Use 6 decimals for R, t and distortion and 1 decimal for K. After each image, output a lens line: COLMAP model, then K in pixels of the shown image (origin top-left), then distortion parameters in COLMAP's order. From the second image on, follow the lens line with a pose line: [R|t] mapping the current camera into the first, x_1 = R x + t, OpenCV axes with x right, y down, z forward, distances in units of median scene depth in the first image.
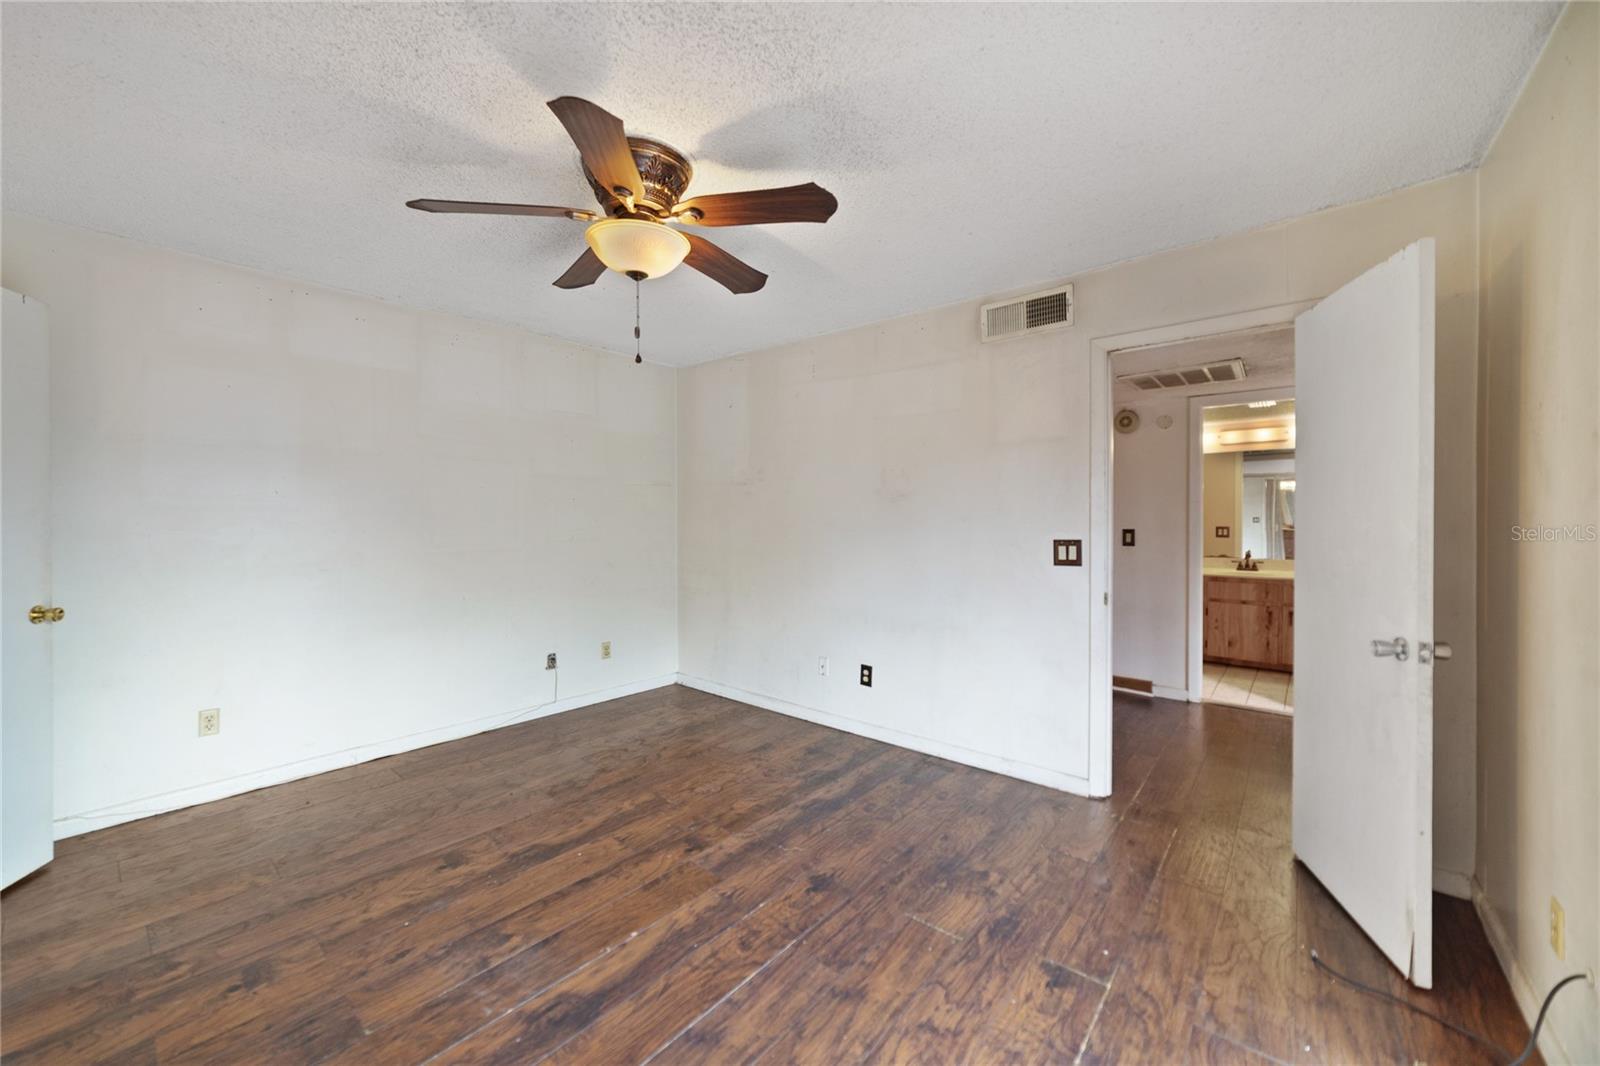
lens RADIAL K [[618.6, 0, 801.1], [0, 618.6, 523.3], [0, 0, 1]] dist [-0.016945, 0.000956]
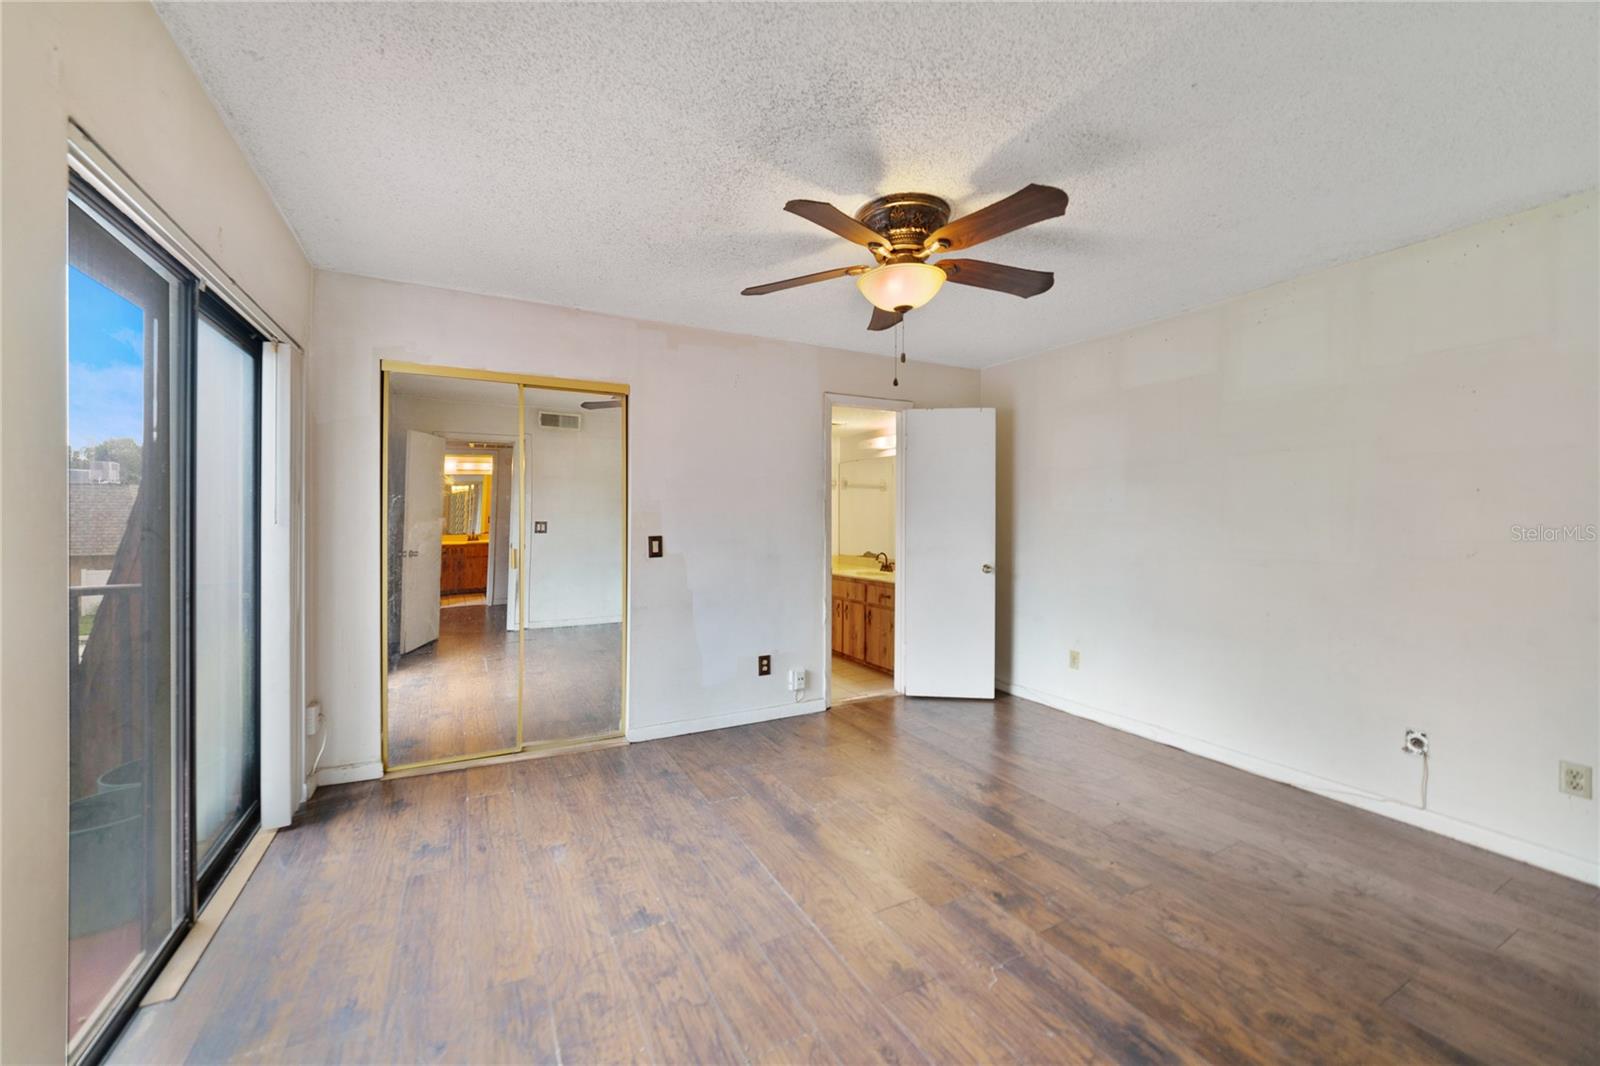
lens RADIAL K [[618.6, 0, 801.4], [0, 618.6, 528.7], [0, 0, 1]] dist [-0.016945, 0.000956]
pose [[-0.383191, 0.011818, -0.923593, 0.915130], [-0.013817, 0.999733, 0.018525, -0.022103], [0.923566, 0.019860, -0.382926, 1.298712]]
